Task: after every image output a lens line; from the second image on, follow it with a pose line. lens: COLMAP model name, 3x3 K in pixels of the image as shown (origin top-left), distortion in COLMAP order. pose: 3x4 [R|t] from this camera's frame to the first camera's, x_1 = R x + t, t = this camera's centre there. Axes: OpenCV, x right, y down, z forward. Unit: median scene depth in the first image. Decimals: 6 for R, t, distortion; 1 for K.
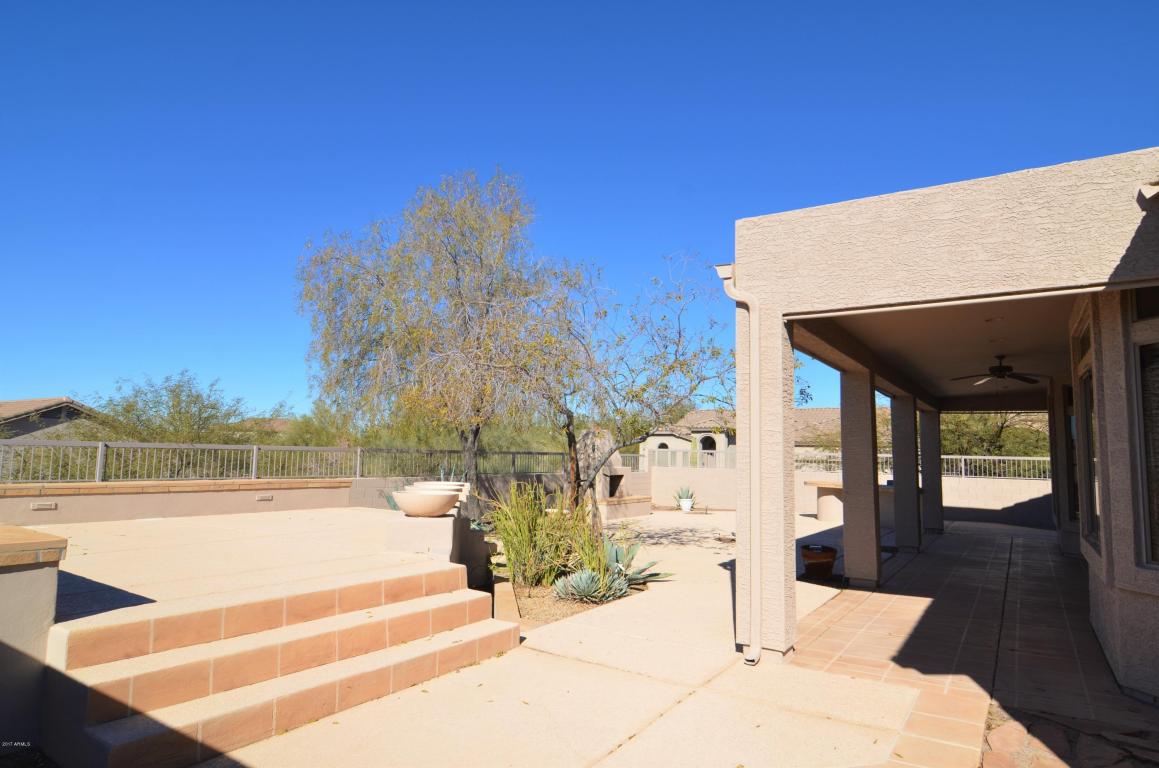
lens RADIAL K [[673.2, 0, 579.5], [0, 673.2, 384.0], [0, 0, 1]] dist [-0.007151, -0.000381]
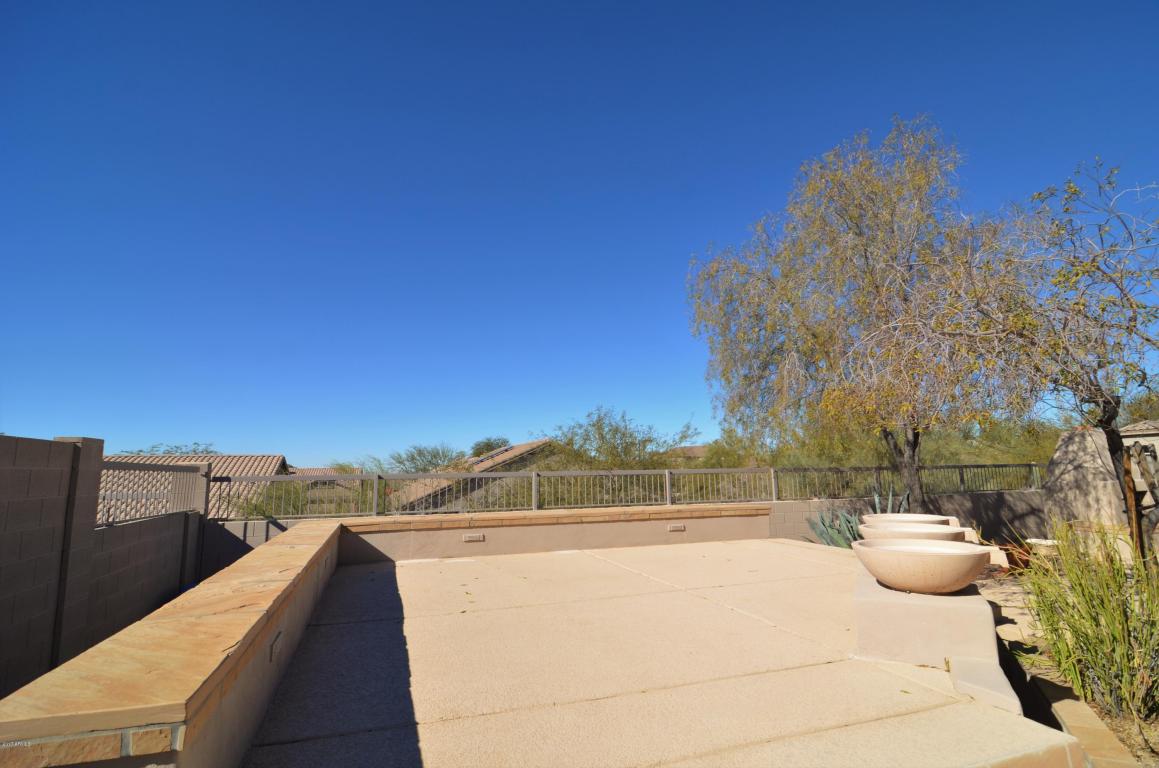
lens RADIAL K [[554.0, 0, 579.5], [0, 554.0, 384.0], [0, 0, 1]] dist [-0.003742, -0.000063]
pose [[0.803819, -0.127335, -0.581086, -0.084109], [0.094920, 0.991761, -0.086025, 0.021188], [0.587253, 0.013992, 0.809283, 0.230706]]
